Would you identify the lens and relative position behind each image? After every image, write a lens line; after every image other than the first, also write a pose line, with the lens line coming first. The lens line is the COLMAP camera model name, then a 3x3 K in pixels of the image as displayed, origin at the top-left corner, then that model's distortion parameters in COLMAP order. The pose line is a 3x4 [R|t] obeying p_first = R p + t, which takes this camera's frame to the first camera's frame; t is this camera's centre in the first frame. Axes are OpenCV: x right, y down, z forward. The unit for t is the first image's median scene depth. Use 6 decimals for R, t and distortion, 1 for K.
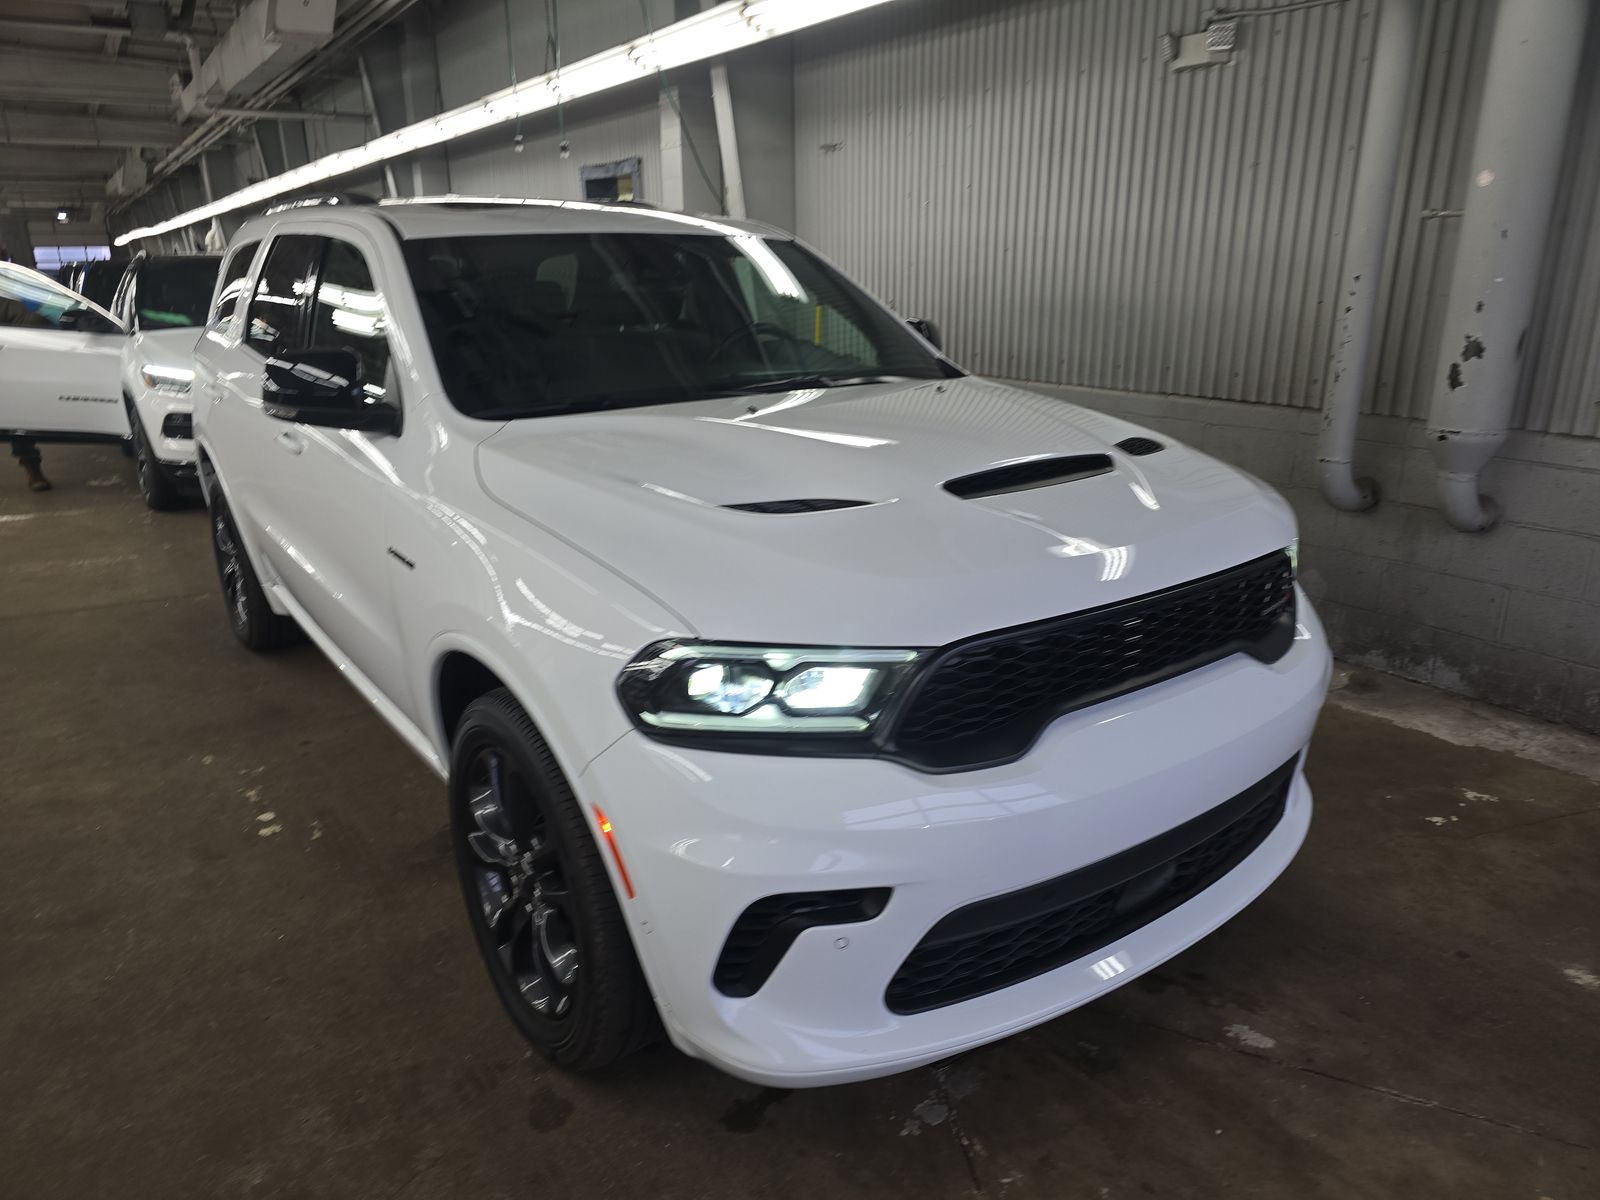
lens RADIAL K [[1103.8, 0, 785.7], [0, 1103.8, 602.3], [0, 0, 1]] dist [0.052322, -0.044172]
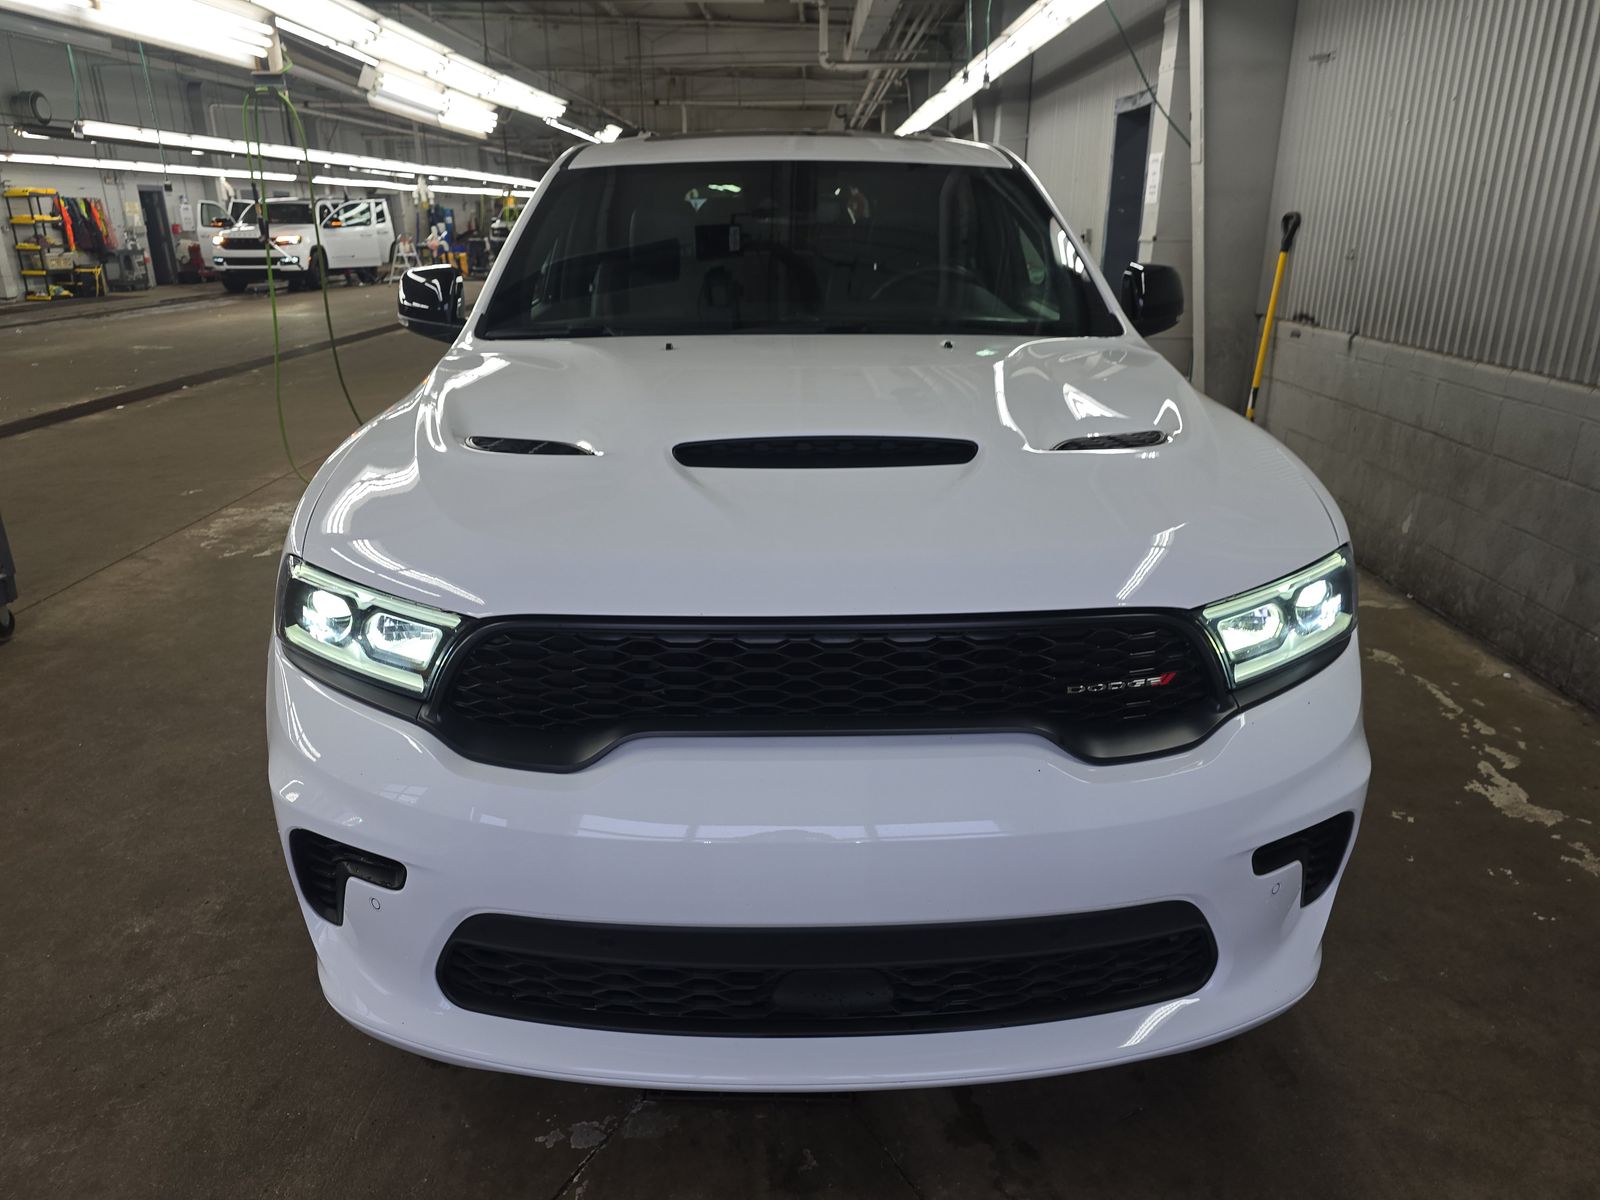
lens RADIAL K [[1112.8, 0, 800.0], [0, 1112.8, 600.0], [0, 0, 1]] dist [0.007036, -0.003321]
pose [[0.816028, 0.196592, -0.543554, 0.276372], [-0.174699, 0.980288, 0.092276, -0.033855], [0.550980, 0.019659, 0.834287, 0.134549]]
